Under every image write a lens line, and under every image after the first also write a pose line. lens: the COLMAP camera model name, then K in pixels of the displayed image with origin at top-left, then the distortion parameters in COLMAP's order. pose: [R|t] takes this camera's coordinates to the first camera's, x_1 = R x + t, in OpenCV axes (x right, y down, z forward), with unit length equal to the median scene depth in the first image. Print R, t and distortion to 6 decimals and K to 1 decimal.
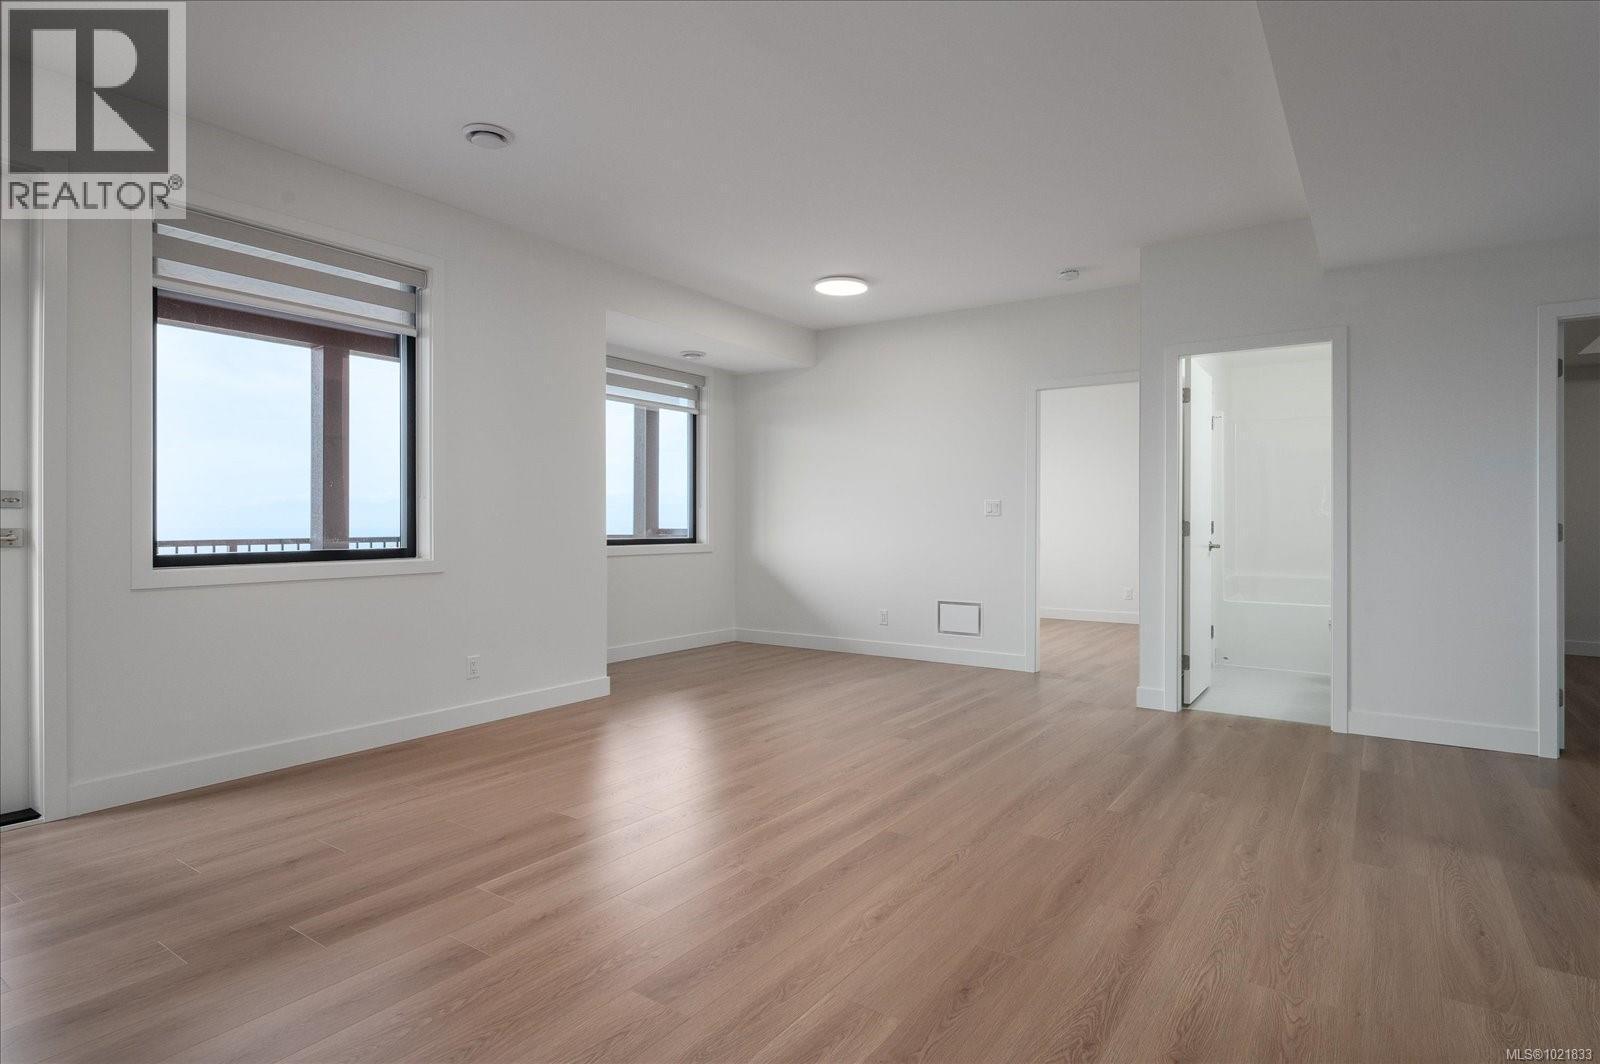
lens RADIAL K [[854.9, 0, 800.0], [0, 854.9, 532.0], [0, 0, 1]] dist [0.118711, -0.000037]
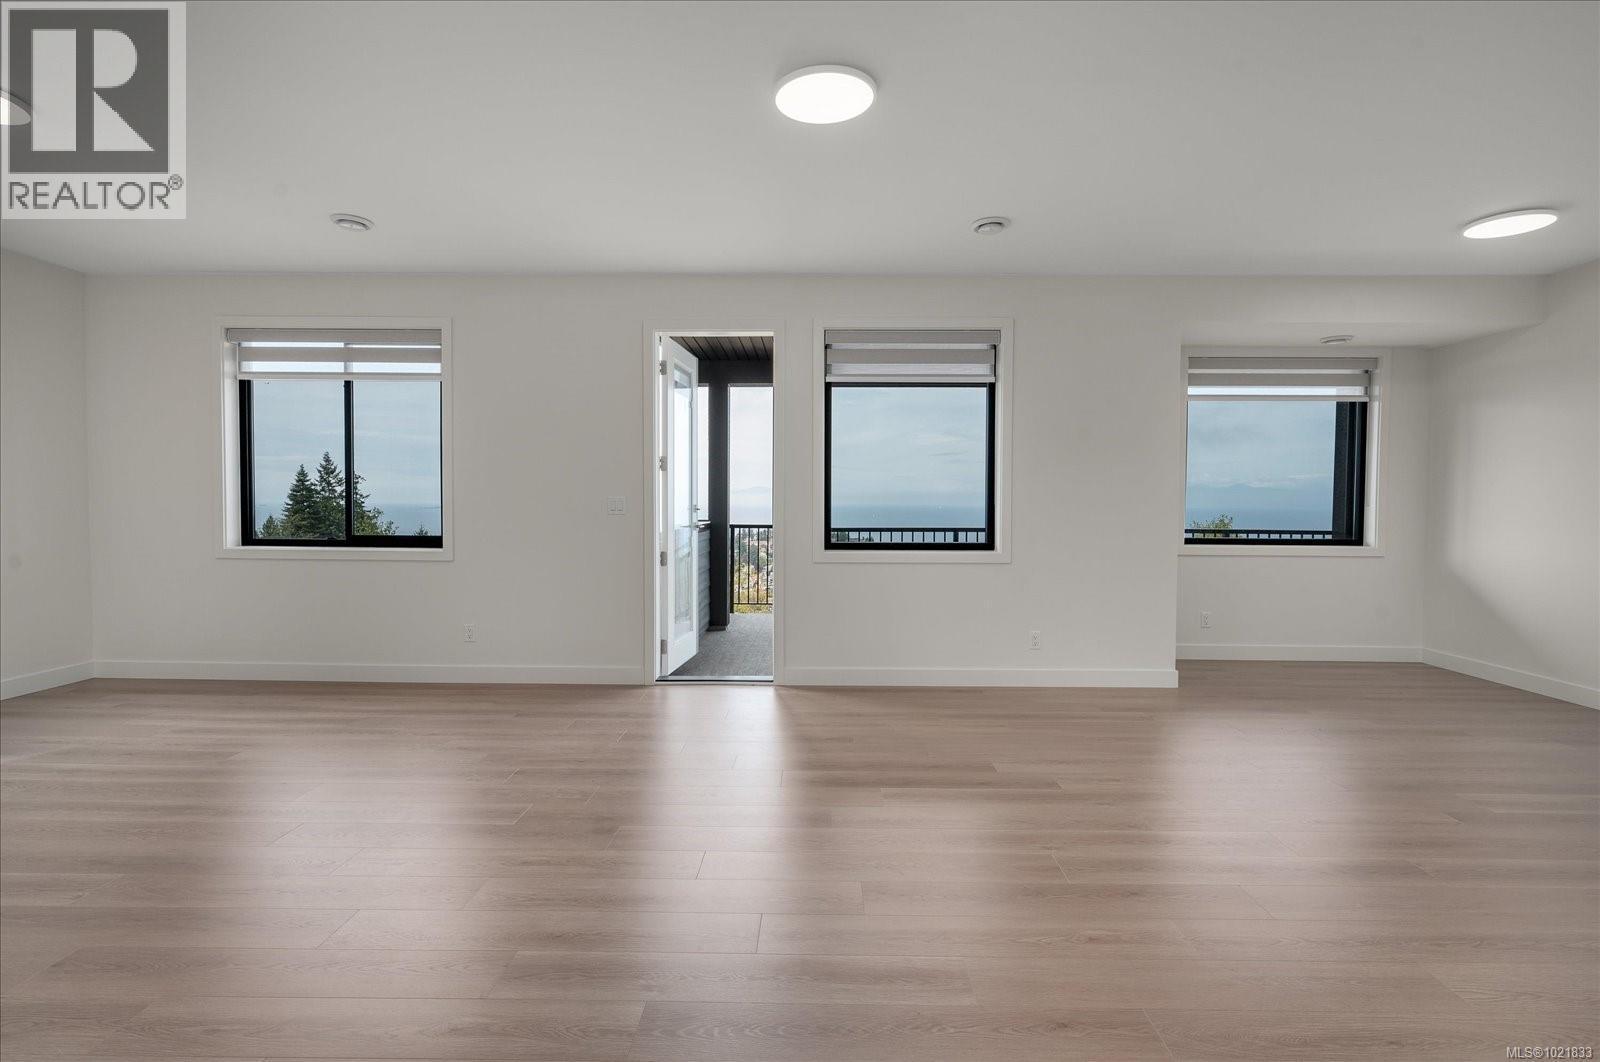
lens RADIAL K [[745.0, 0, 800.0], [0, 745.0, 531.0], [0, 0, 1]] dist [-0.010980, -0.000326]
pose [[0.551556, 0.026011, -0.833732, 0.275155], [-0.012762, 0.999660, 0.022745, -0.017957], [0.834040, -0.001905, 0.551701, 0.118786]]
